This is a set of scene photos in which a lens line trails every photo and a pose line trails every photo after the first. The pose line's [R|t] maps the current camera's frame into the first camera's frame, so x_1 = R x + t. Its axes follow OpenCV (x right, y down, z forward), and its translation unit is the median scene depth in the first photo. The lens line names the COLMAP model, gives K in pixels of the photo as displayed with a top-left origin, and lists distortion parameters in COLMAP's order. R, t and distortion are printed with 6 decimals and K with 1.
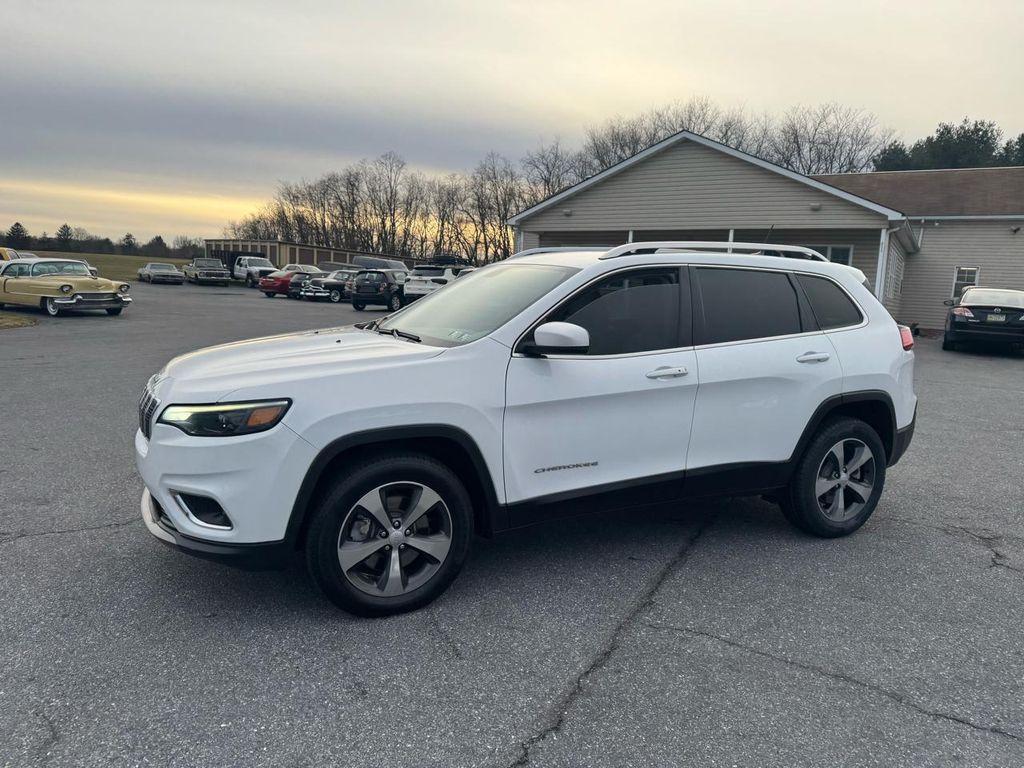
lens RADIAL K [[714.5, 0, 512.0], [0, 714.5, 398.9], [0, 0, 1]] dist [0.121711, -0.187257]
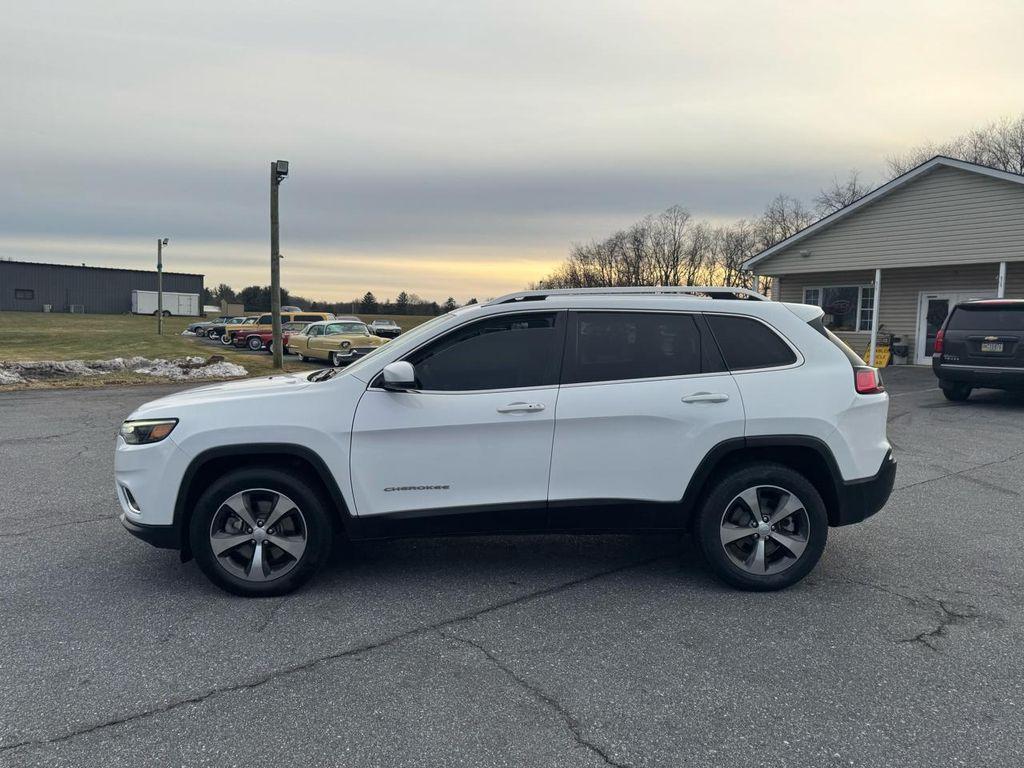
lens RADIAL K [[716.4, 0, 509.0], [0, 716.4, 392.1], [0, 0, 1]] dist [0.114420, -0.159611]
pose [[0.921019, 0.009804, -0.389393, 0.597876], [-0.040699, 0.996633, -0.071171, 0.016672], [0.387384, 0.081398, 0.918318, -0.004340]]
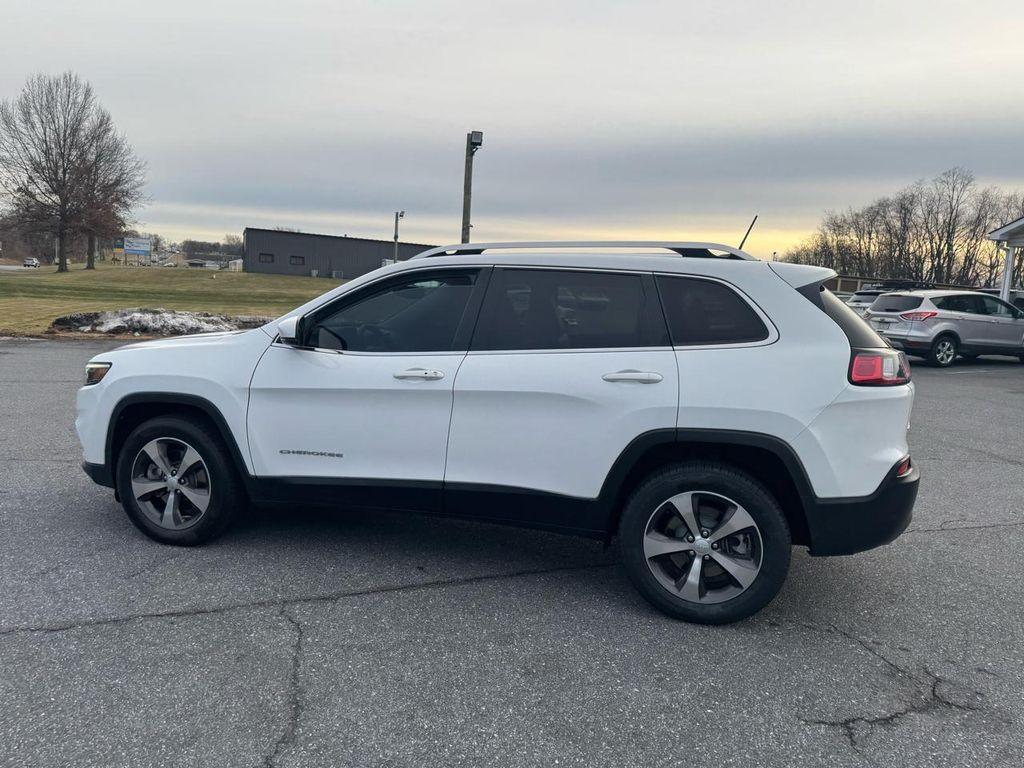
lens RADIAL K [[719.4, 0, 509.9], [0, 719.4, 381.3], [0, 0, 1]] dist [0.052626, -0.059043]
pose [[0.752542, 0.075802, -0.654168, 0.903882], [-0.119464, 0.992585, -0.022413, -0.020011], [0.647618, 0.095017, 0.756017, 0.339118]]
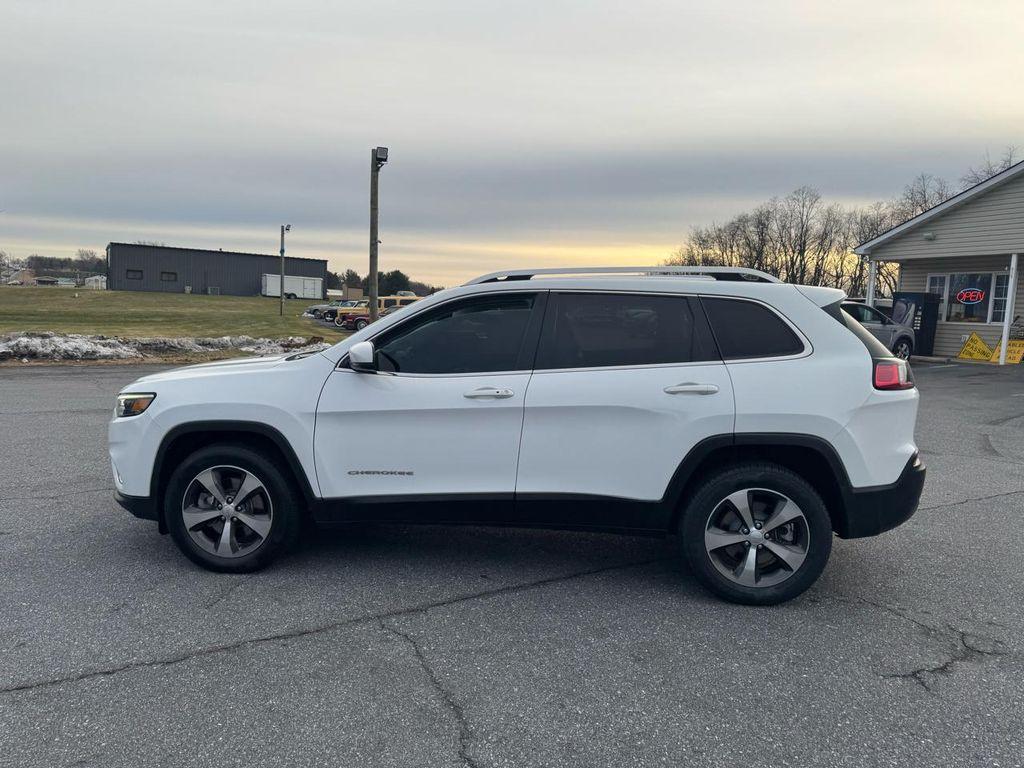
lens RADIAL K [[717.5, 0, 508.9], [0, 717.5, 388.0], [0, 0, 1]] dist [0.078900, -0.098051]
pose [[0.848510, 0.042325, -0.527484, 0.751303], [-0.079244, 0.995719, -0.047576, 0.001678], [0.523212, 0.082168, 0.848232, 0.139853]]
